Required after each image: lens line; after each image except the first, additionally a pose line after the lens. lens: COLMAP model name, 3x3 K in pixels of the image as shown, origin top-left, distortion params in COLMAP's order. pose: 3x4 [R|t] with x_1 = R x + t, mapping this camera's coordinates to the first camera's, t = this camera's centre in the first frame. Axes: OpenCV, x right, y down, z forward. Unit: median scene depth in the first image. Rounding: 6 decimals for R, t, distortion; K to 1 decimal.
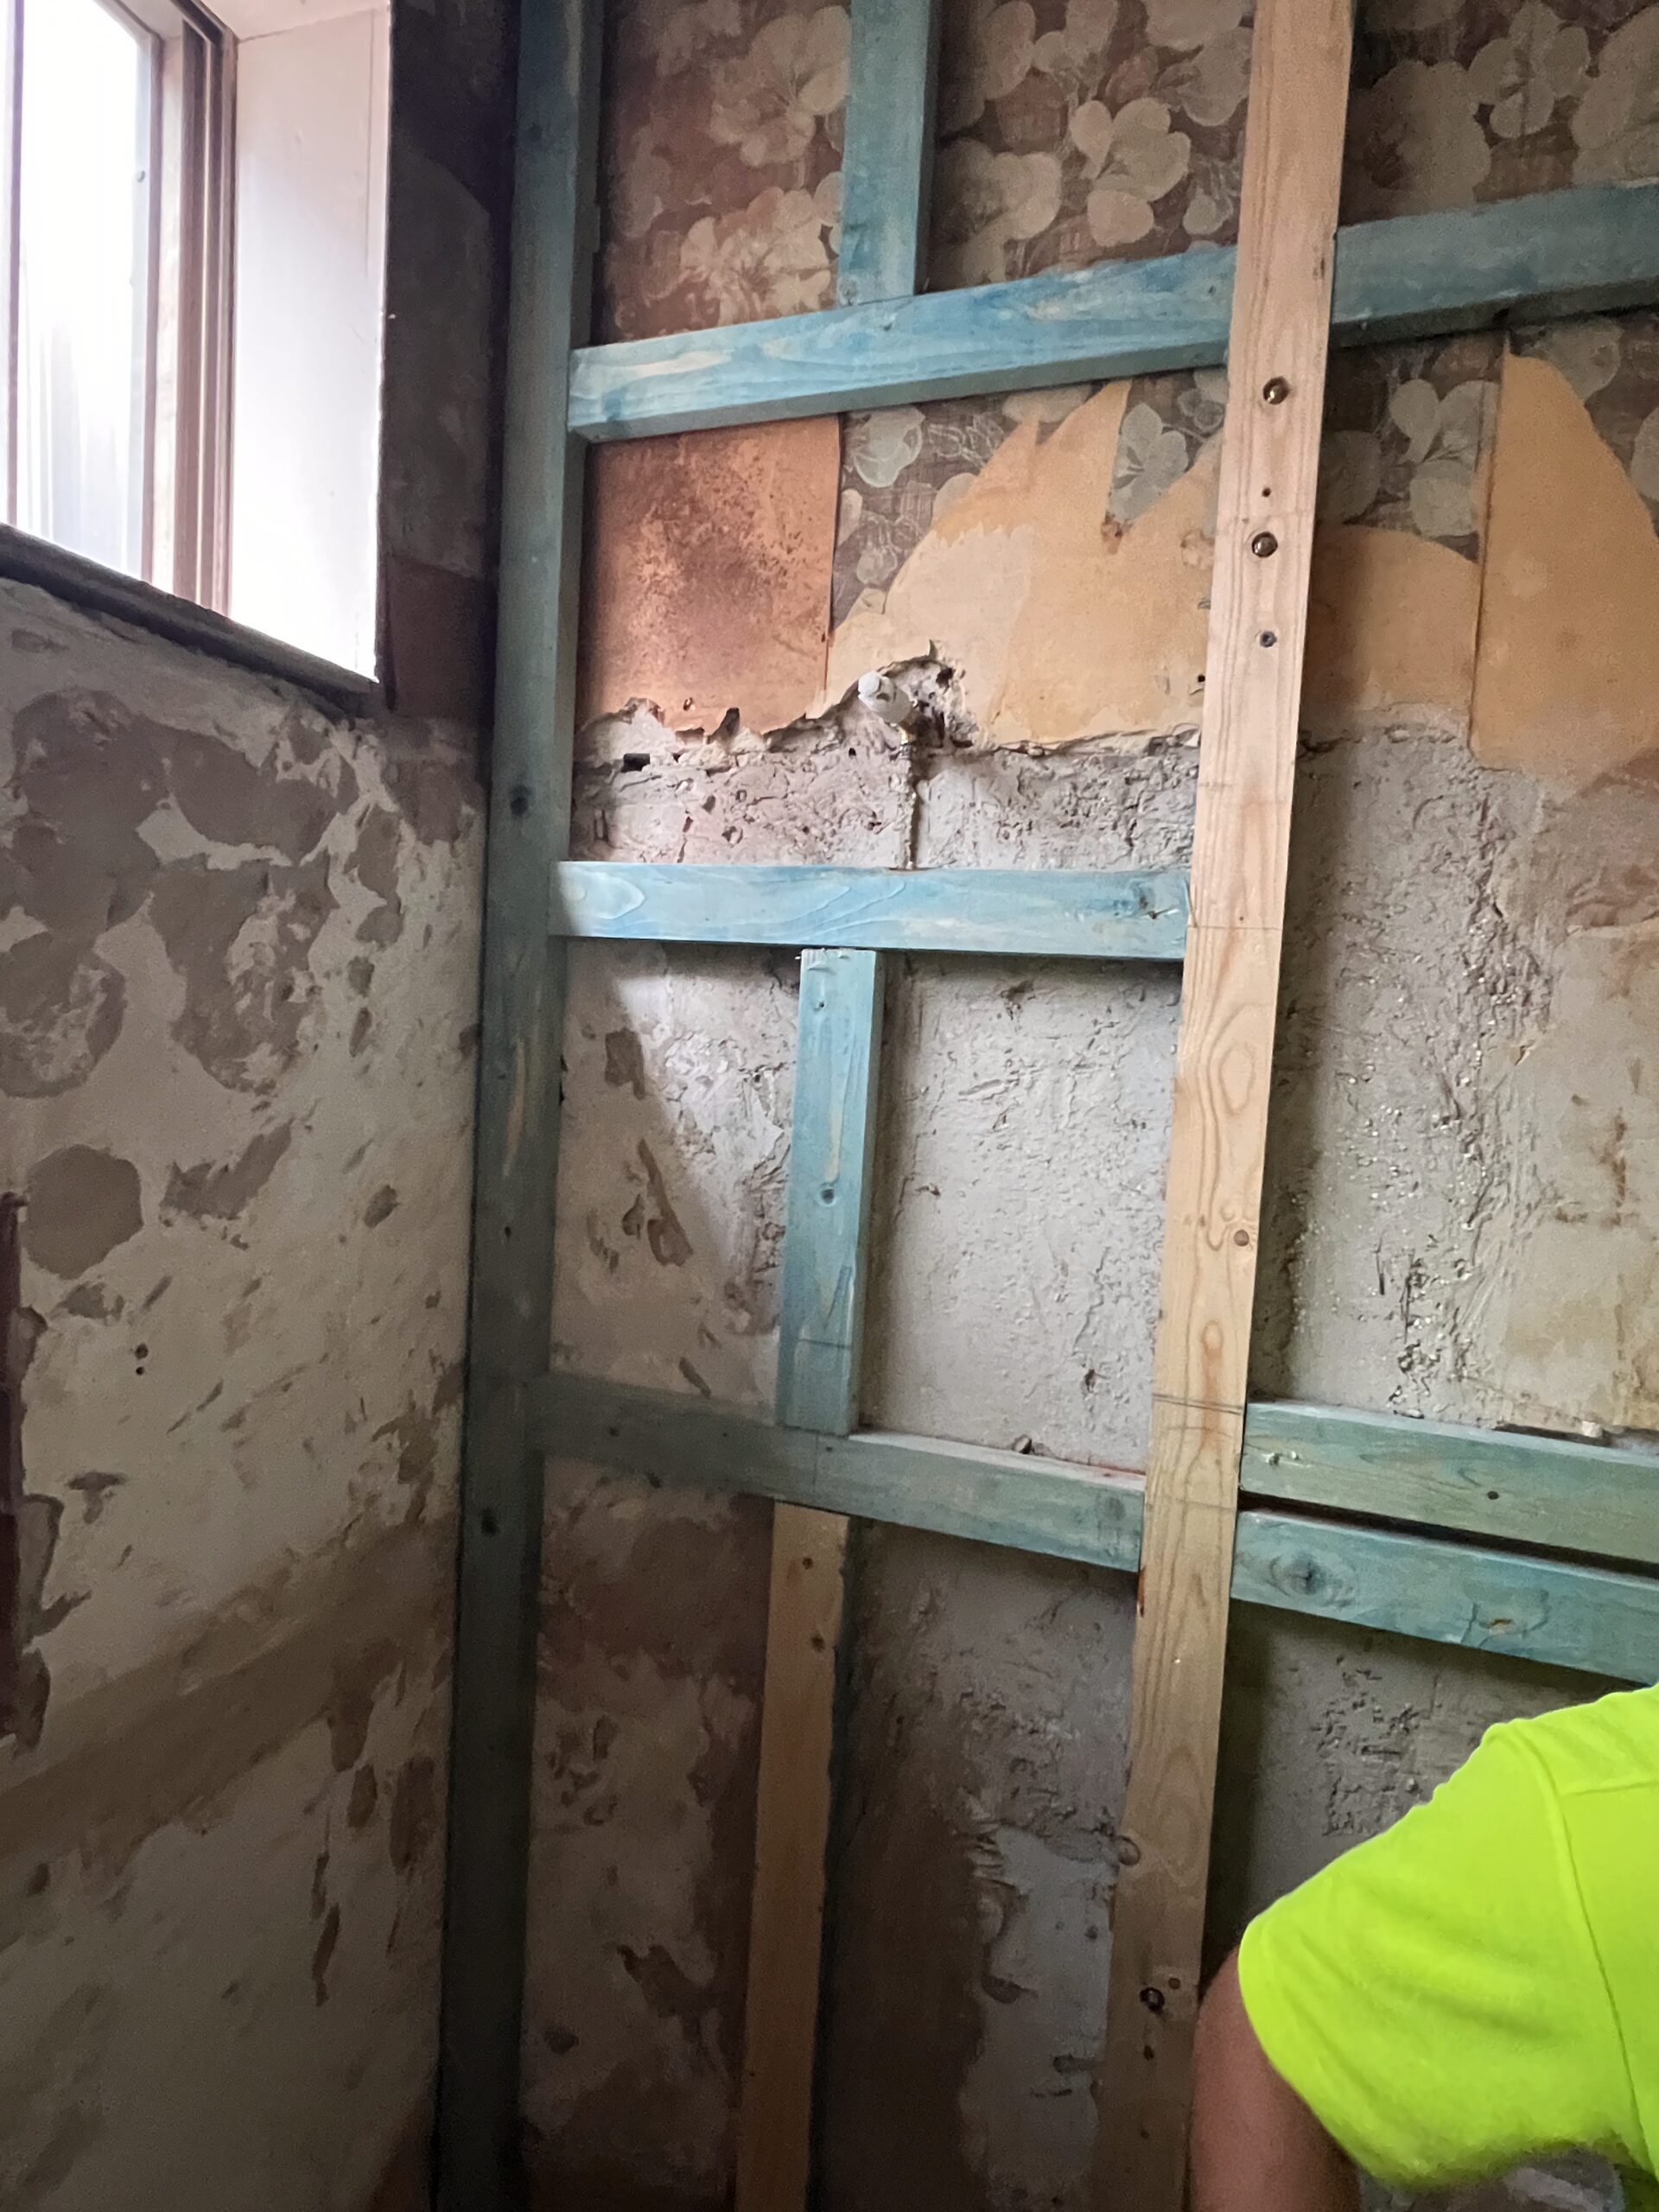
lens RADIAL K [[1198.0, 0, 829.5], [0, 1198.0, 1106.0], [0, 0, 1]] dist [-0.001707, -0.000921]
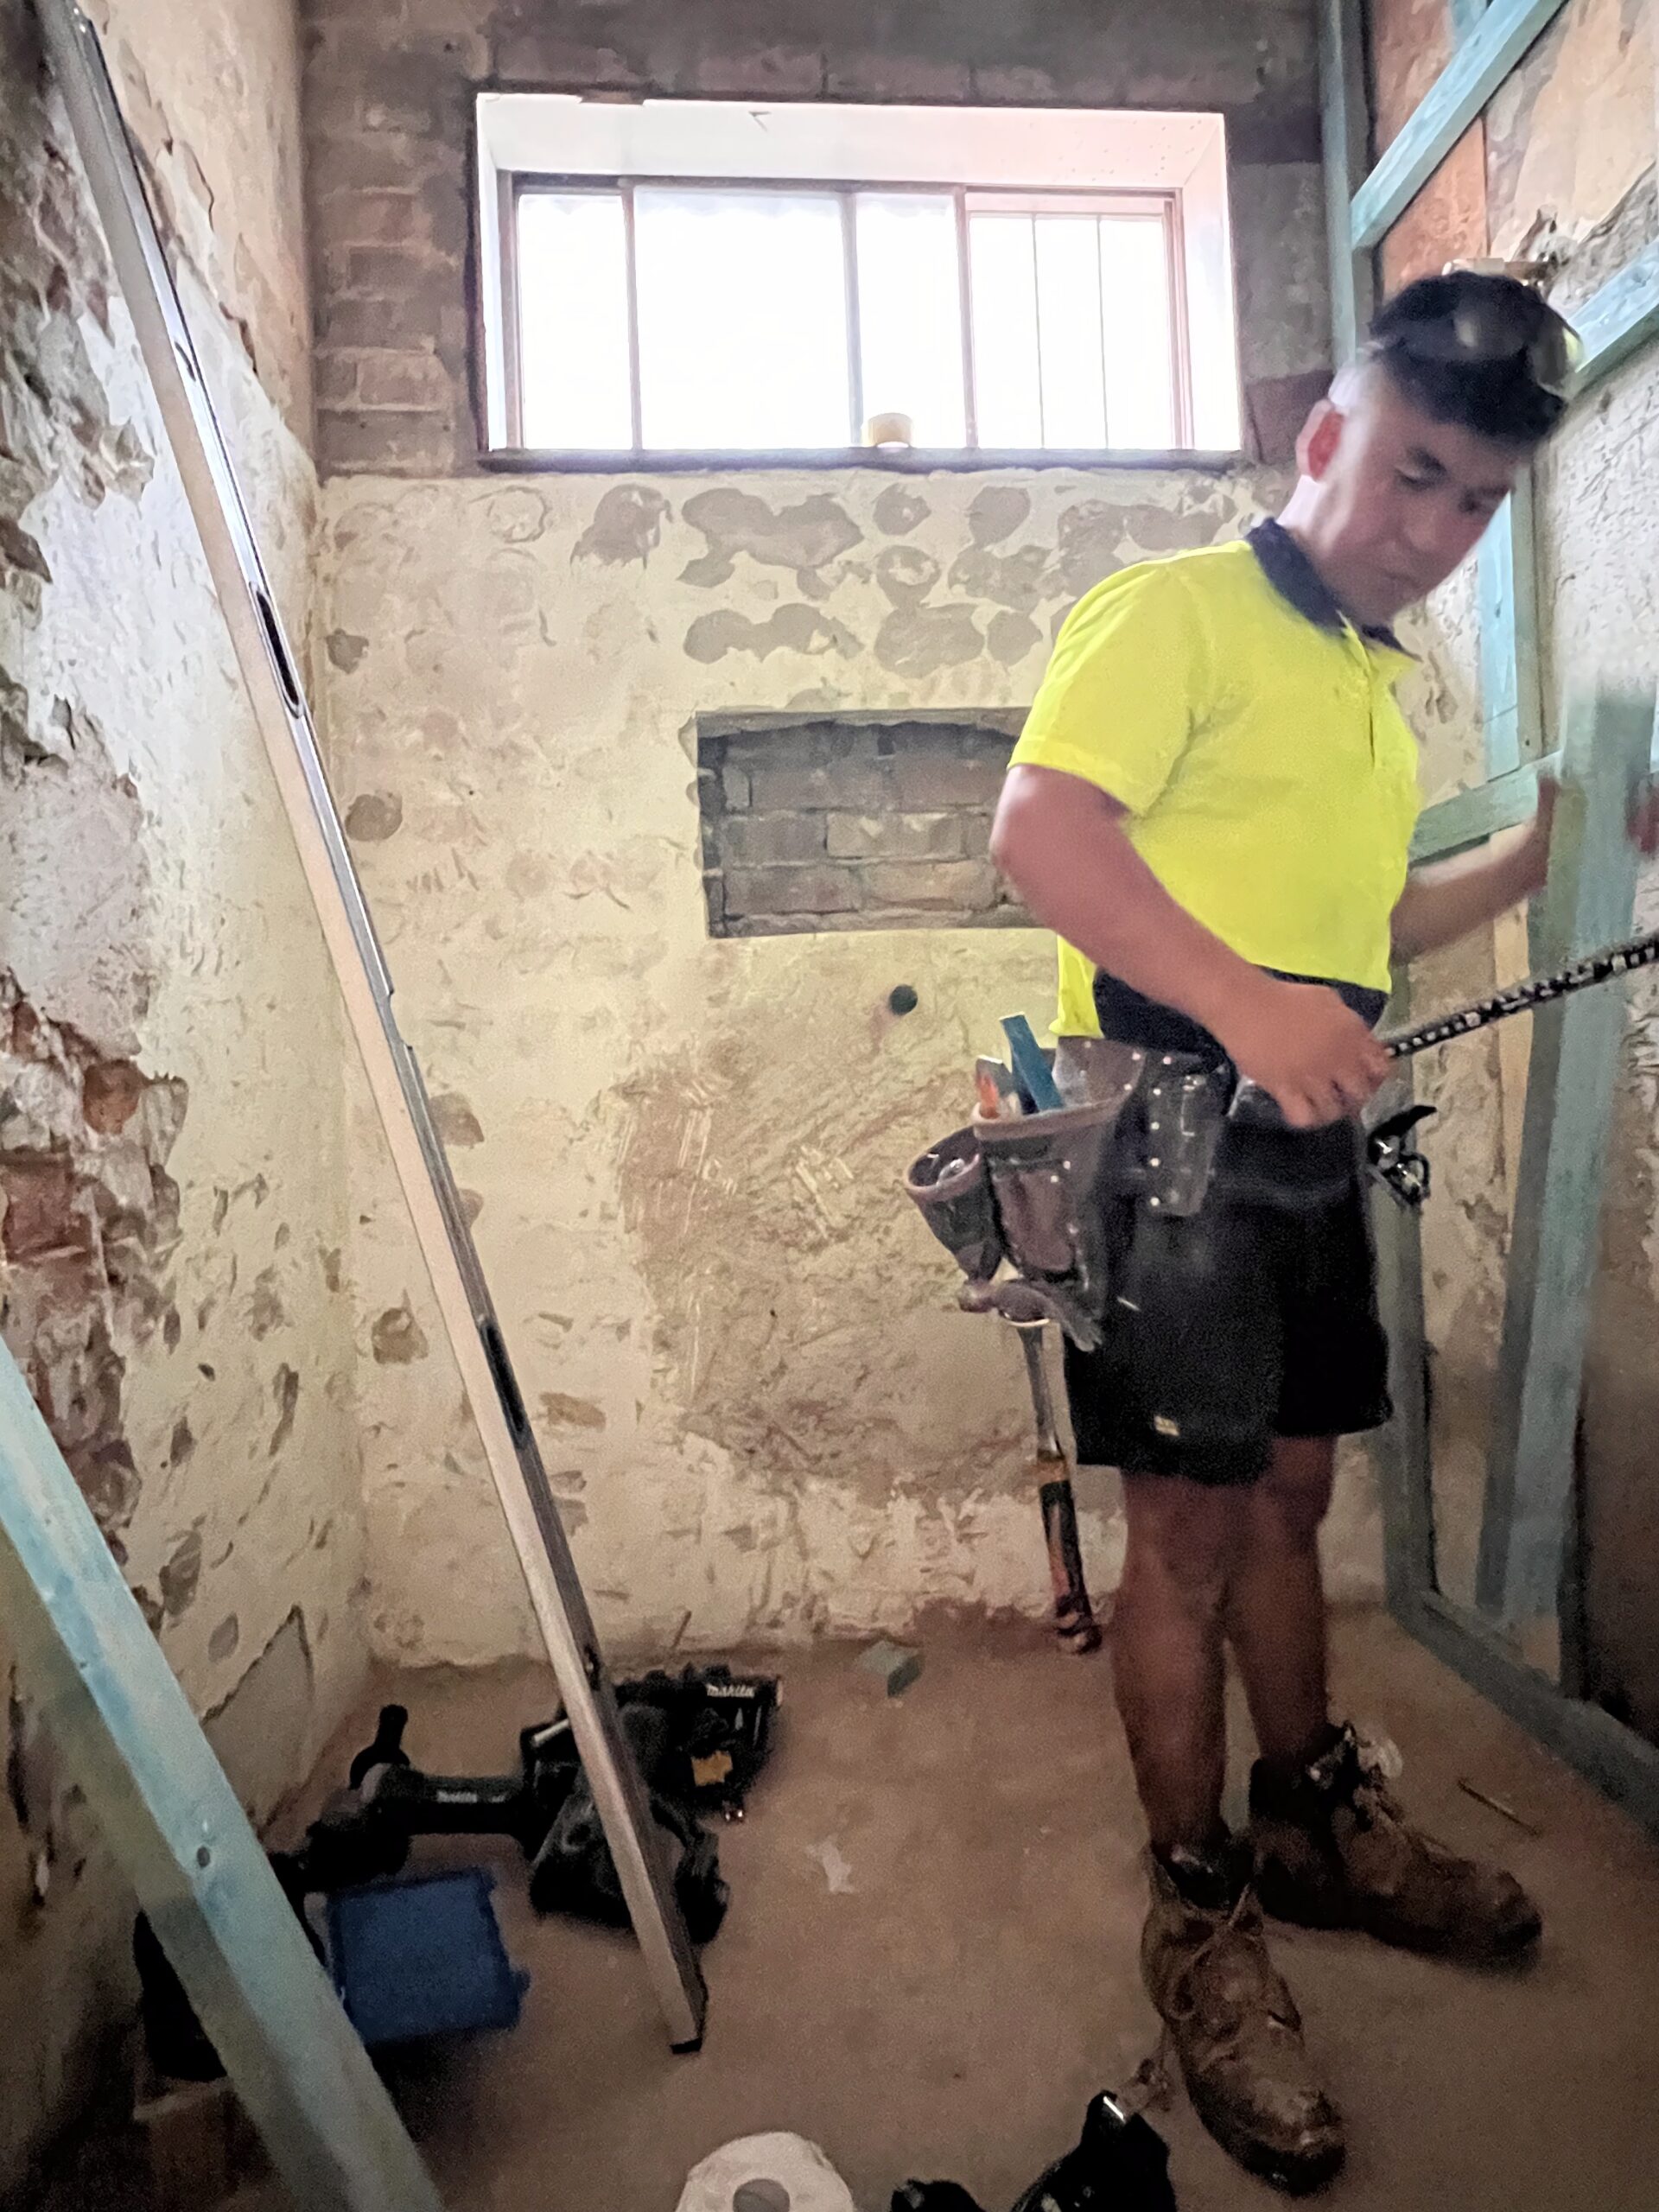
lens RADIAL K [[1198.0, 0, 829.5], [0, 1198.0, 1106.0], [0, 0, 1]] dist [-0.001707, -0.000921]
pose [[0.427203, -0.075268, -0.901017, 0.951466], [0.013685, 0.996953, -0.076794, 0.800977], [0.904052, 0.020476, 0.426931, -0.372392]]
